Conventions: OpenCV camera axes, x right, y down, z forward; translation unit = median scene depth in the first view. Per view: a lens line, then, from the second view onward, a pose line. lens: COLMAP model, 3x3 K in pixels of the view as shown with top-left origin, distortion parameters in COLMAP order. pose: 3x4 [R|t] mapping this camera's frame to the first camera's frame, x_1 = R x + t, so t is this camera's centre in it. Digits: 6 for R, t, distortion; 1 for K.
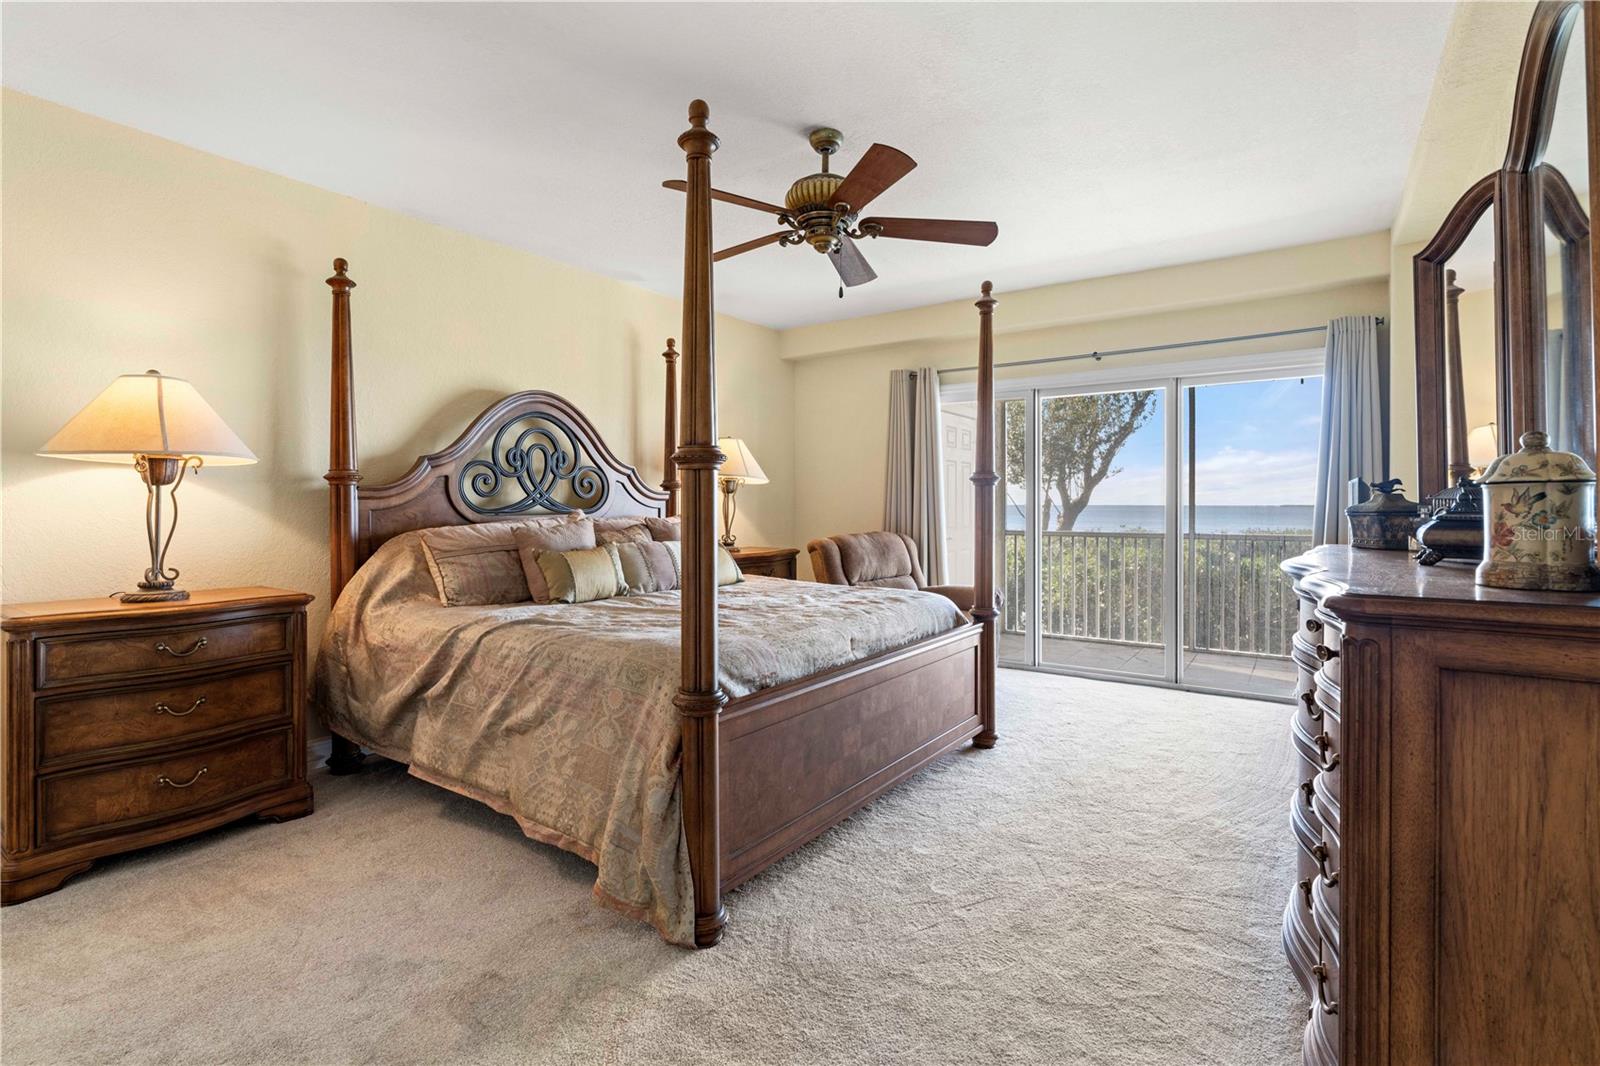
lens RADIAL K [[741.1, 0, 838.5], [0, 741.1, 519.4], [0, 0, 1]] dist [-0.003529, 0.000010]
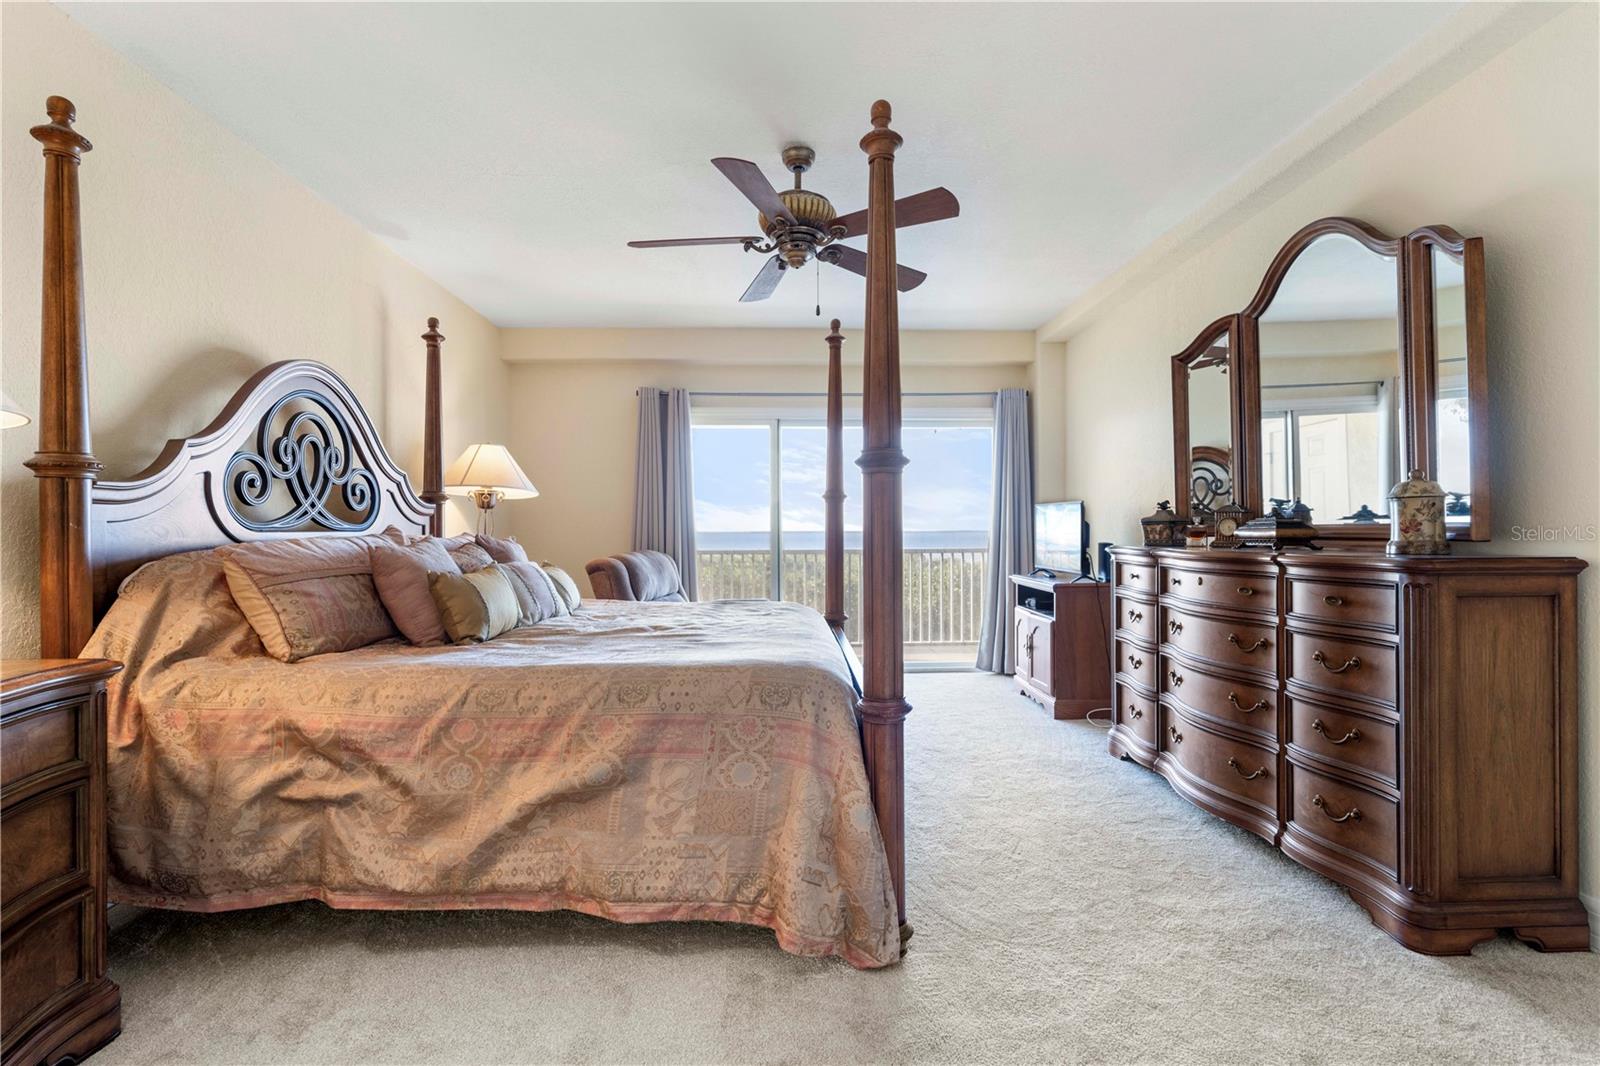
lens RADIAL K [[714.6, 0, 786.1], [0, 714.6, 539.9], [0, 0, 1]] dist [-0.007924, 0.000267]
pose [[0.805305, -0.010751, 0.592763, -0.627197], [0.016538, 0.999854, -0.004333, 0.017263], [-0.592629, 0.013292, 0.805366, 0.231136]]
